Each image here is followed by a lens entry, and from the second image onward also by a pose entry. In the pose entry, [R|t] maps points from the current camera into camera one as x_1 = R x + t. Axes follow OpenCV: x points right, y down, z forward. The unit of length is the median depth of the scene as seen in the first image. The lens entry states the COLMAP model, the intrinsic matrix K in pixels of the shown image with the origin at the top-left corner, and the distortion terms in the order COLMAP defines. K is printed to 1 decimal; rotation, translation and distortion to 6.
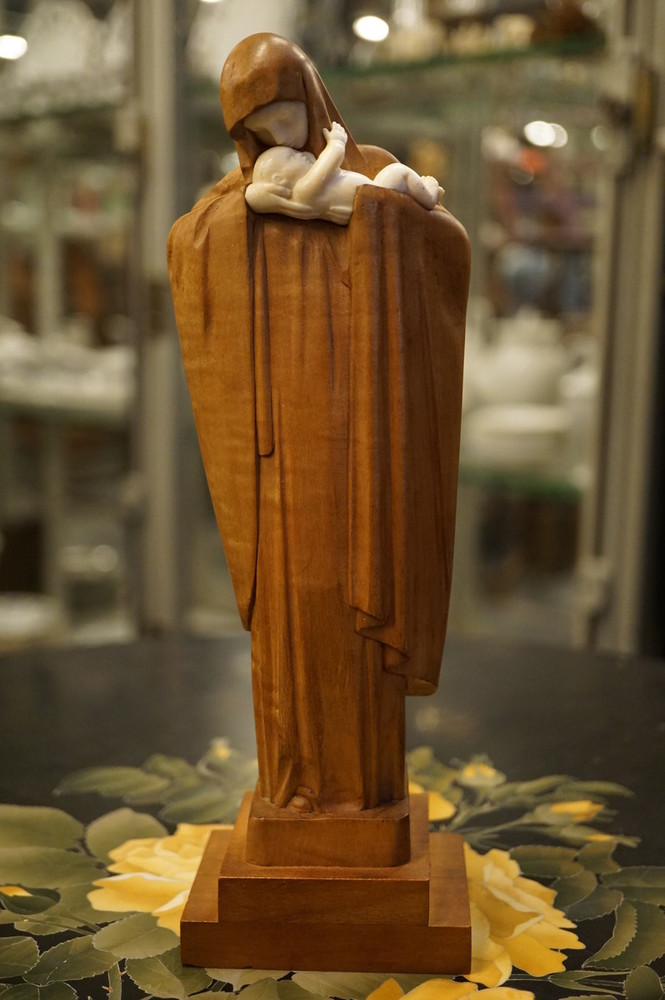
lens RADIAL K [[1291.5, 0, 334.6], [0, 1291.5, 499.6], [0, 0, 1]] dist [0.026797, 0.000000]
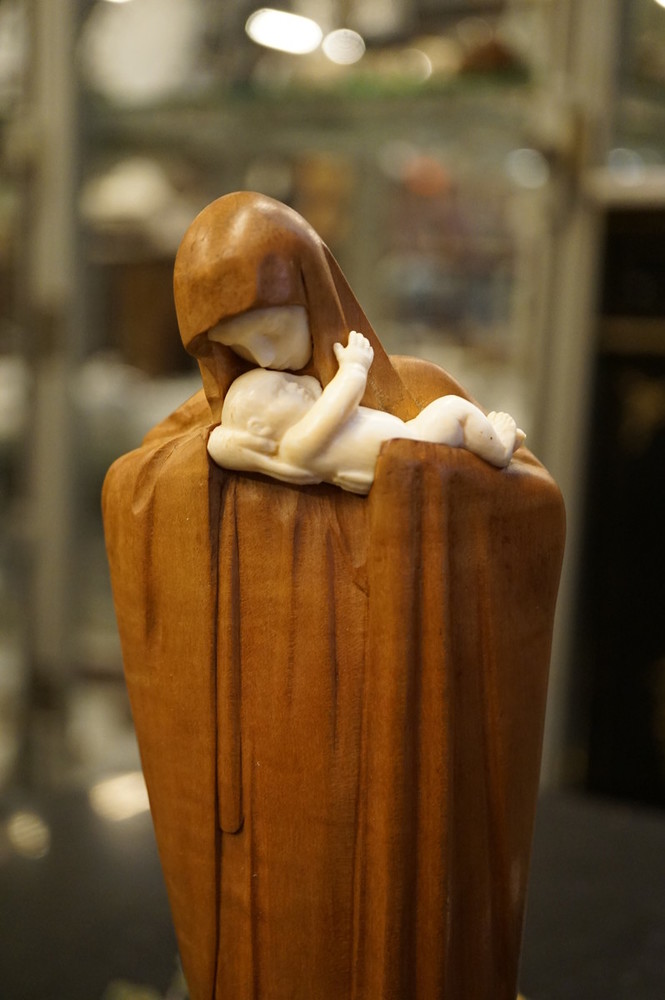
lens RADIAL K [[1291.5, 0, 320.5], [0, 1291.5, 525.7], [0, 0, 1]] dist [0.026797, 0.000000]
pose [[0.994872, 0.042802, -0.091641, 0.045665], [-0.040816, 0.998892, 0.023437, -0.209852], [0.092543, -0.019576, 0.995516, 0.365544]]
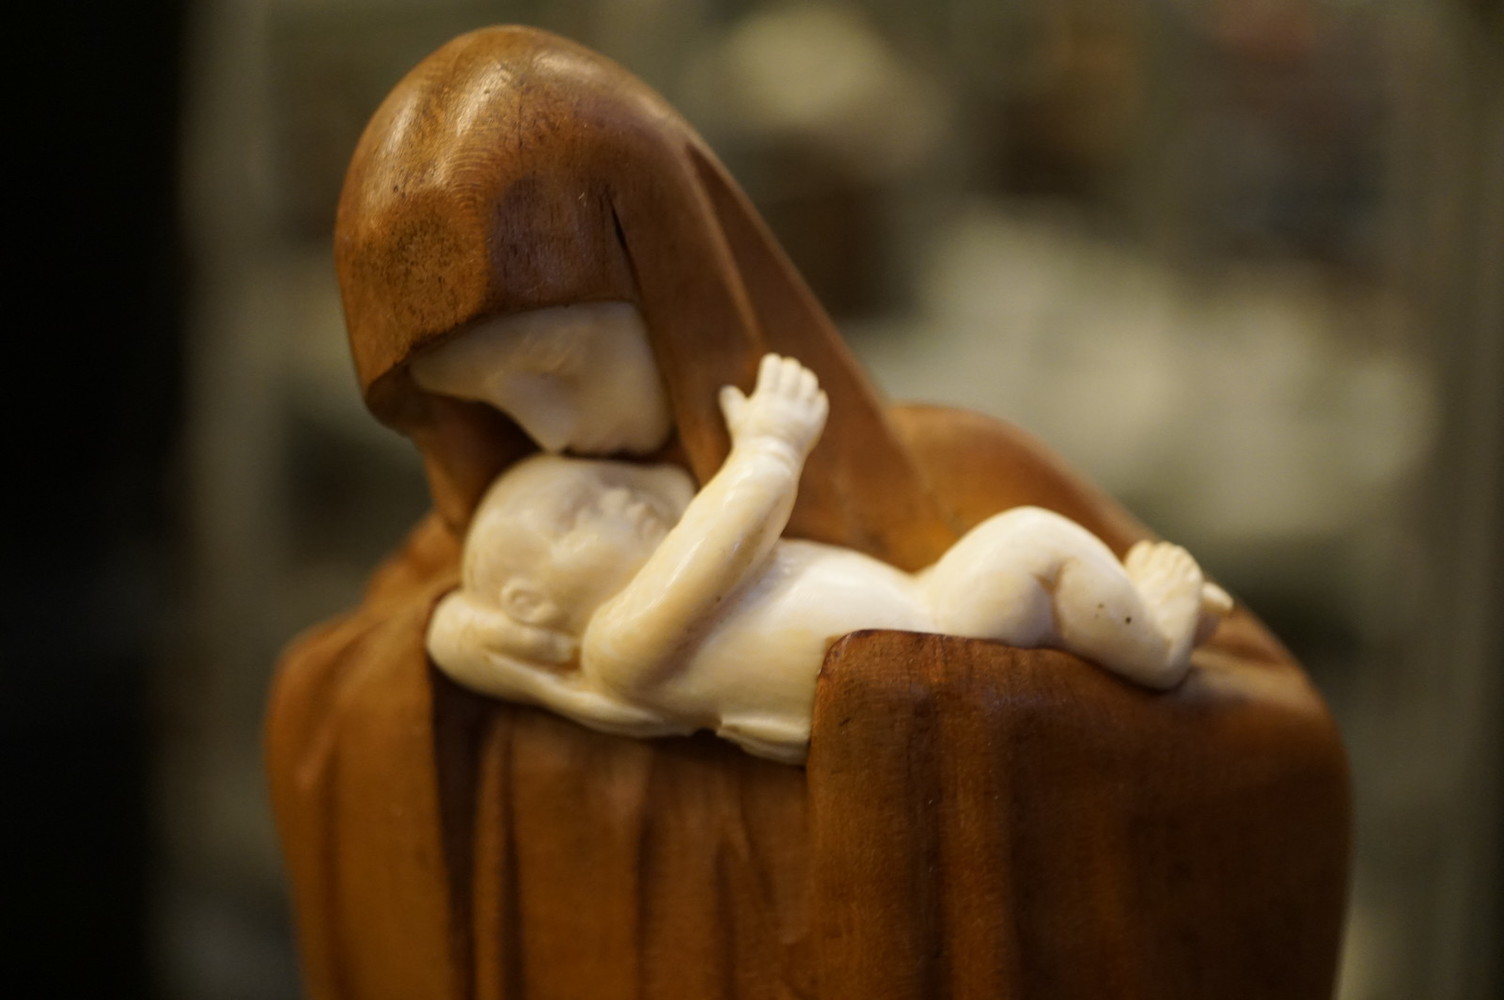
lens RADIAL K [[1942.5, 0, 738.3], [0, 1942.5, 505.8], [0, 0, 1]] dist [0.026797, 0.000000]
pose [[0.958241, 0.028888, -0.284498, 0.102589], [-0.027274, 0.999582, 0.009635, -0.264279], [0.284658, -0.001473, 0.958628, 0.627840]]
